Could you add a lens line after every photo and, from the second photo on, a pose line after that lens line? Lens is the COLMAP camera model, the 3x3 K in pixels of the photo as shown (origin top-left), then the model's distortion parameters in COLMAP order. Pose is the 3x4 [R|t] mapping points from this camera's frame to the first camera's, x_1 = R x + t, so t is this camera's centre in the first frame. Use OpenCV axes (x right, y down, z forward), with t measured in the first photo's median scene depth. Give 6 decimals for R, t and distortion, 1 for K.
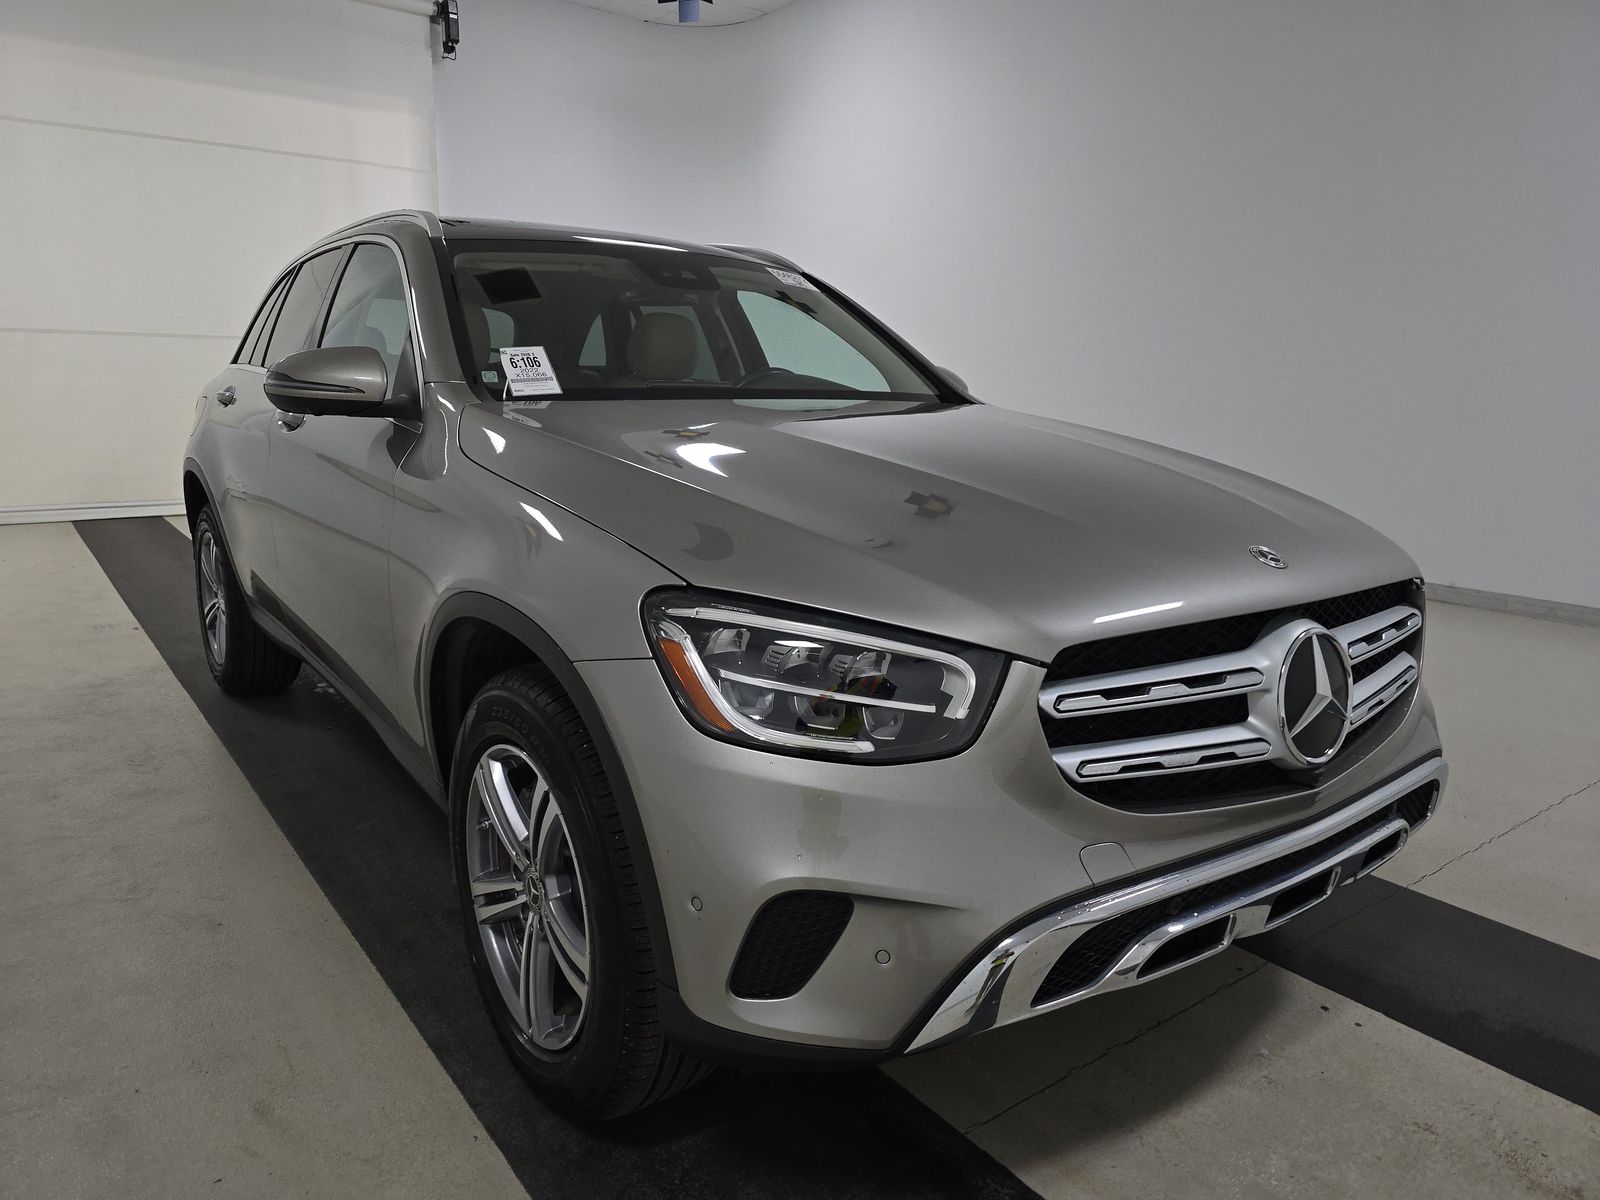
lens RADIAL K [[1073.1, 0, 793.5], [0, 1073.1, 602.2], [0, 0, 1]] dist [0.026698, -0.031737]
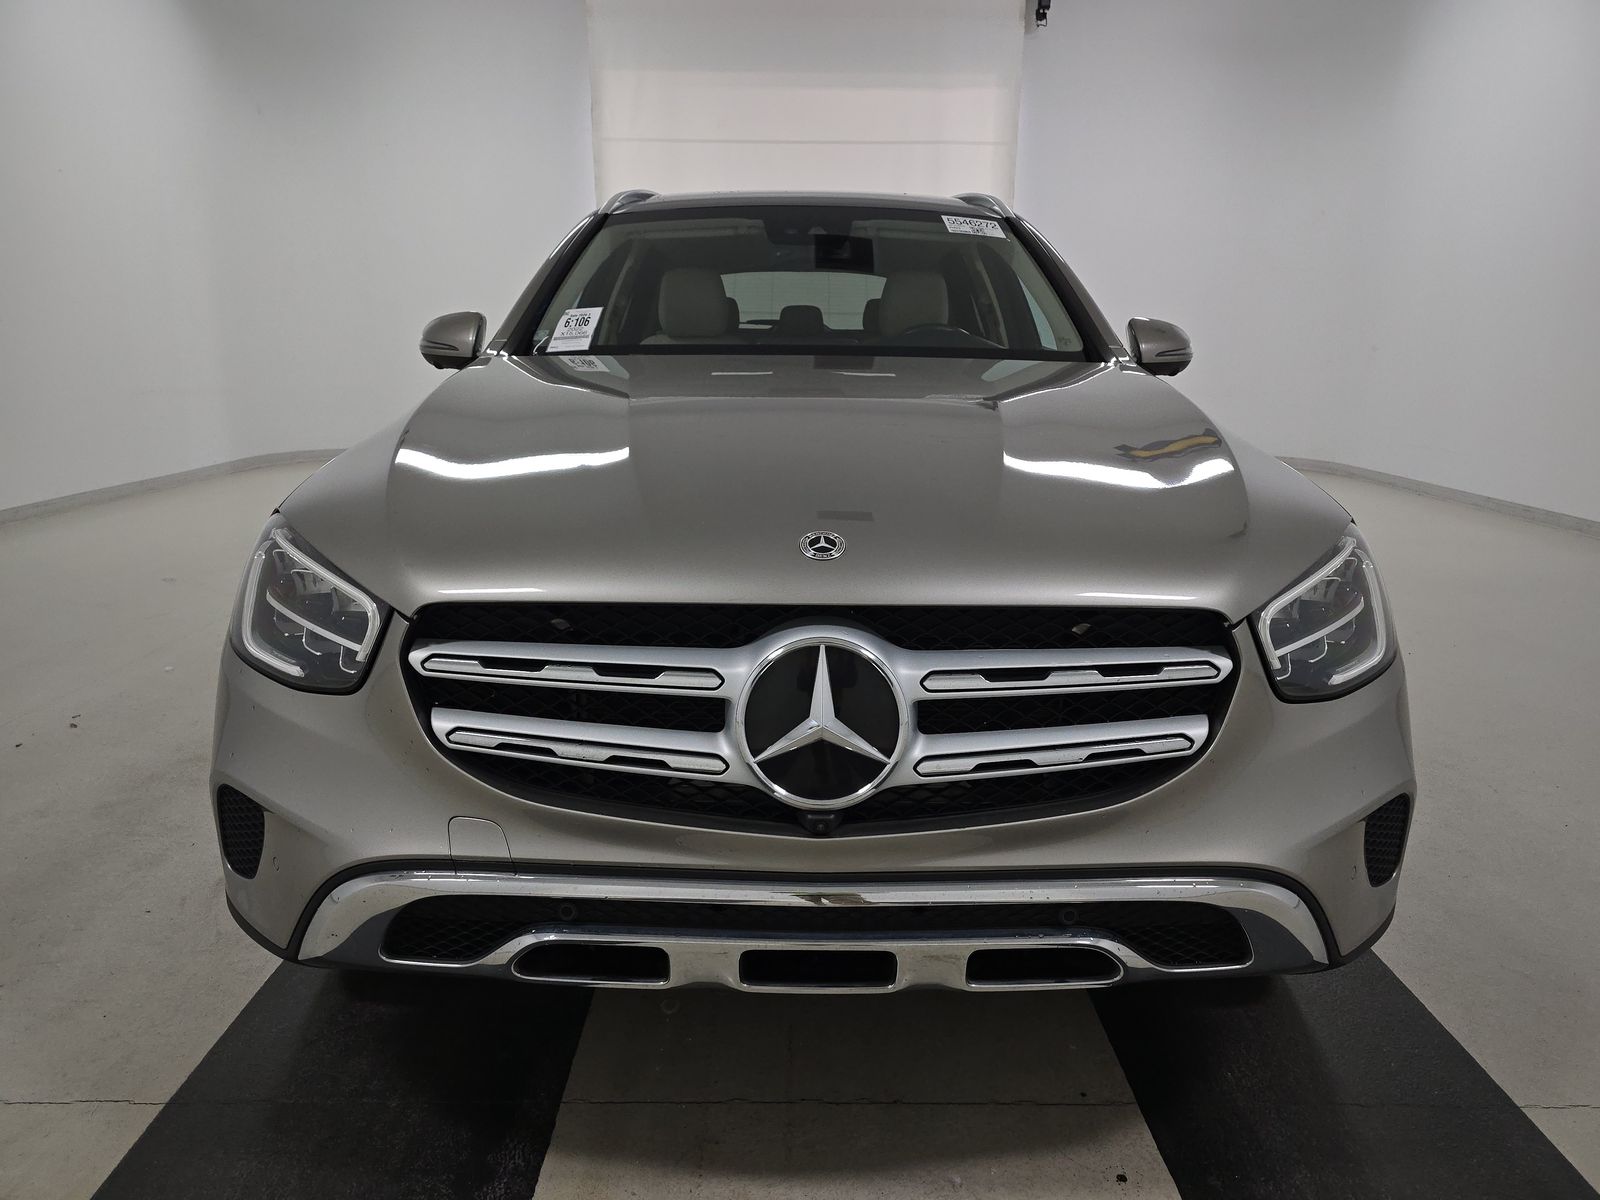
lens RADIAL K [[1073.1, 0, 797.0], [0, 1073.1, 599.2], [0, 0, 1]] dist [0.026698, -0.031737]
pose [[0.804722, 0.127699, -0.579755, 0.912490], [-0.113548, 0.991669, 0.060821, -0.048567], [0.582692, 0.016886, 0.812518, 0.349115]]
